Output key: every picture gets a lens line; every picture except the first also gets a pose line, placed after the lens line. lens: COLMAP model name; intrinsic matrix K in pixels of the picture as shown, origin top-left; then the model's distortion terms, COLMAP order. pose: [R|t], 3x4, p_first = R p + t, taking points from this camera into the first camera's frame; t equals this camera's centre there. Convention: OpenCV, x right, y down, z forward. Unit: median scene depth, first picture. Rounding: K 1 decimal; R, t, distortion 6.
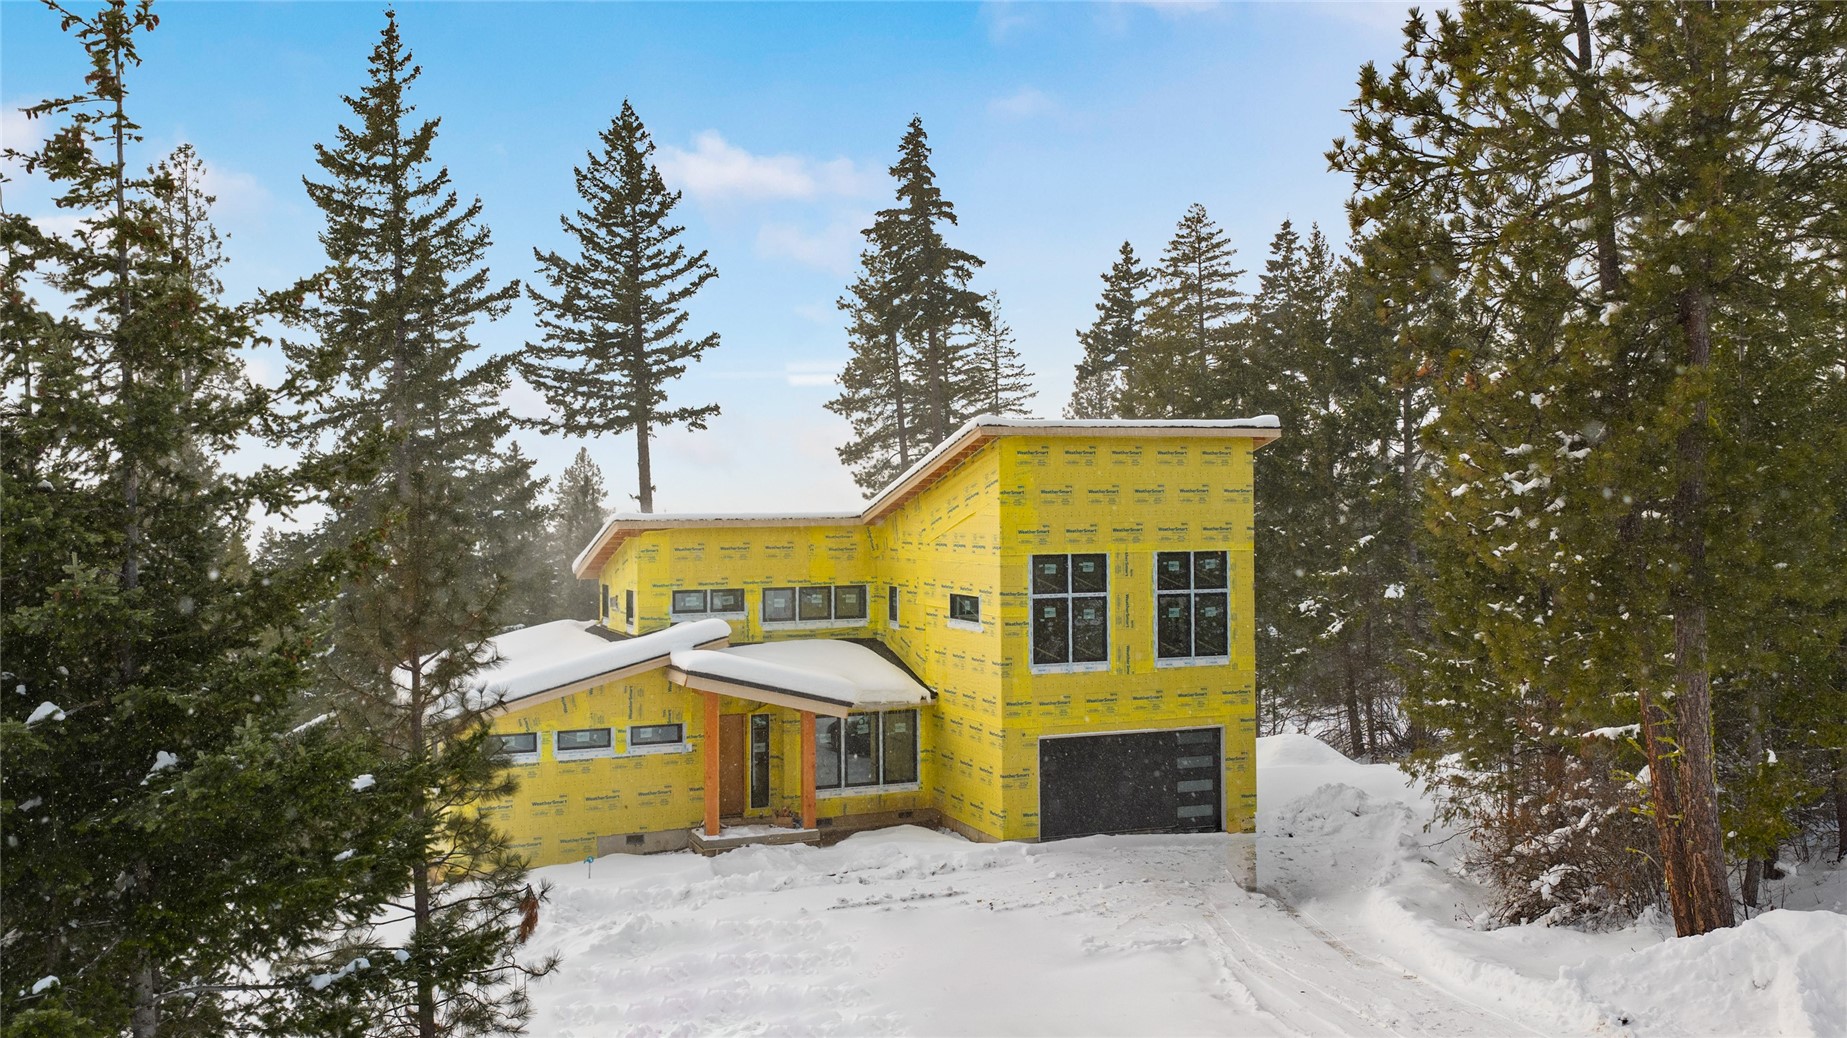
lens RADIAL K [[1749.1, 0, 1028.5], [0, 1749.1, 520.2], [0, 0, 1]] dist [-0.000440, -0.182020]
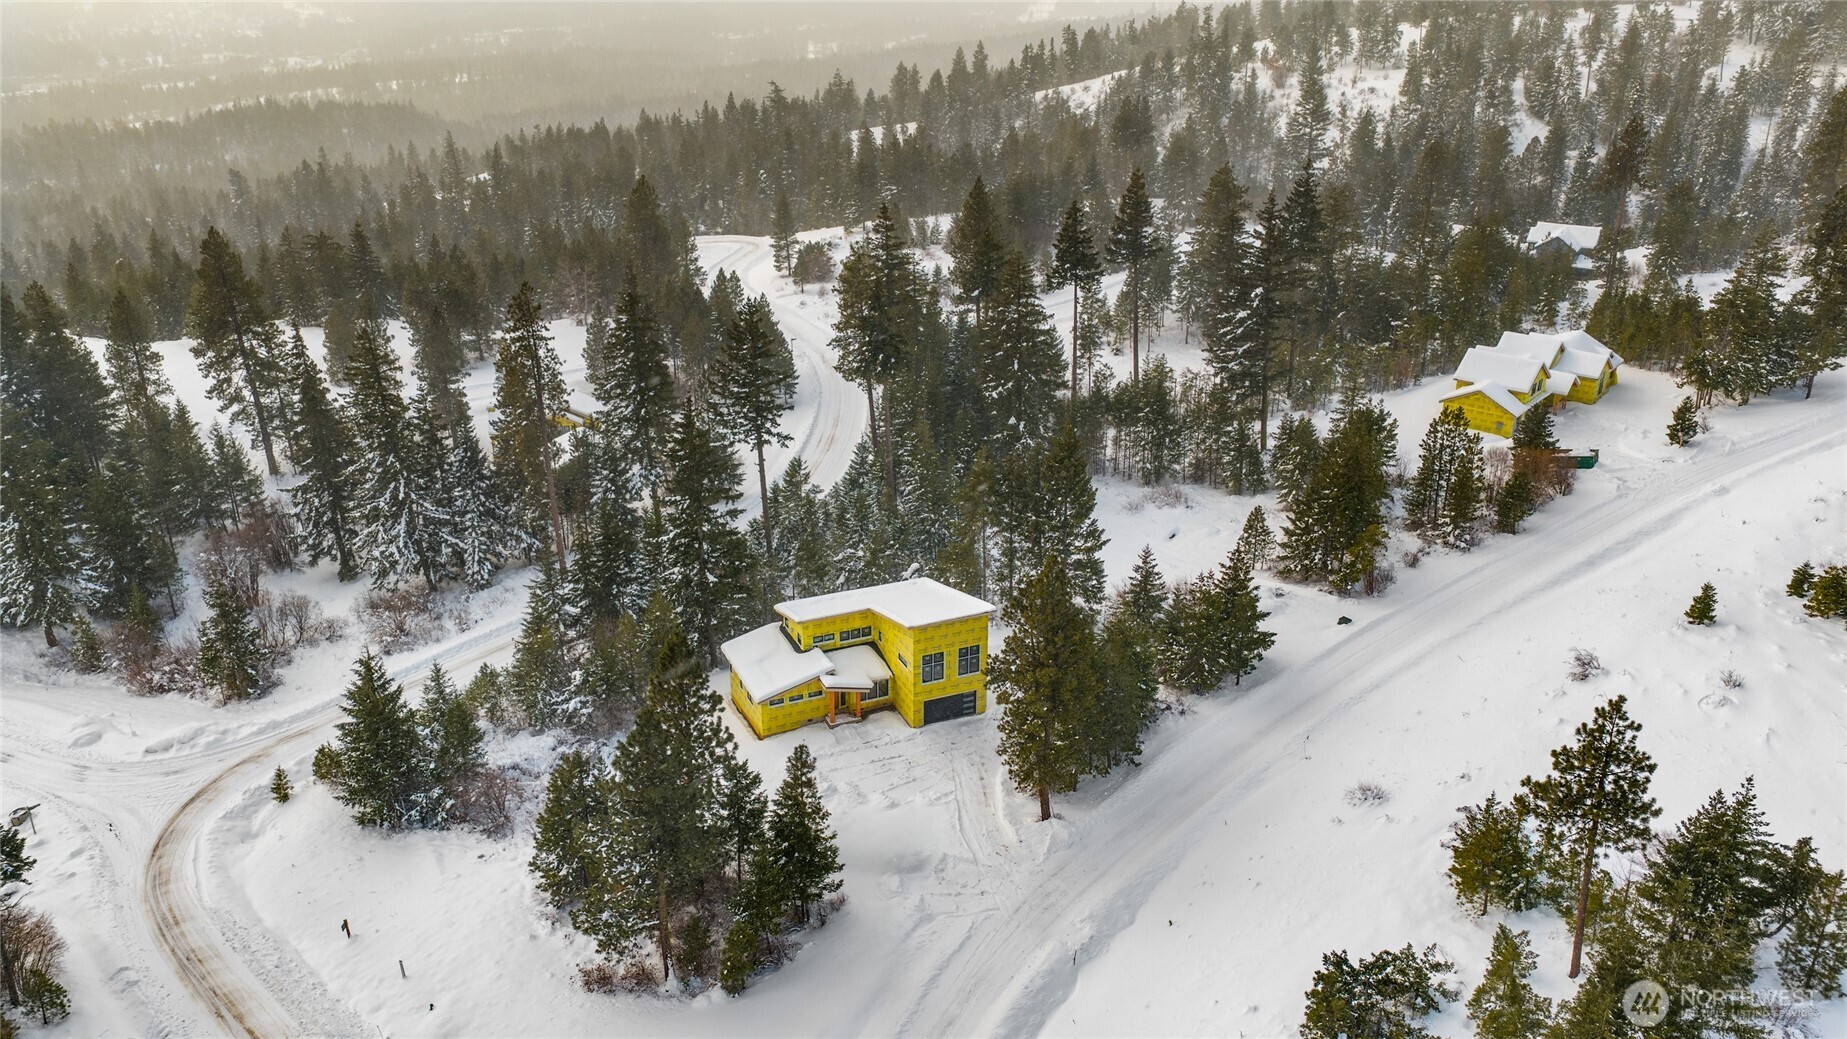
lens RADIAL K [[1538.2, 0, 923.5], [0, 1538.2, 519.5], [0, 0, 1]] dist [0.065345, -0.092866]
pose [[0.999871, 0.013641, -0.008495, 0.026209], [-0.009257, 0.921021, 0.389402, -1.398911], [0.013136, -0.389273, 0.921029, -1.701475]]
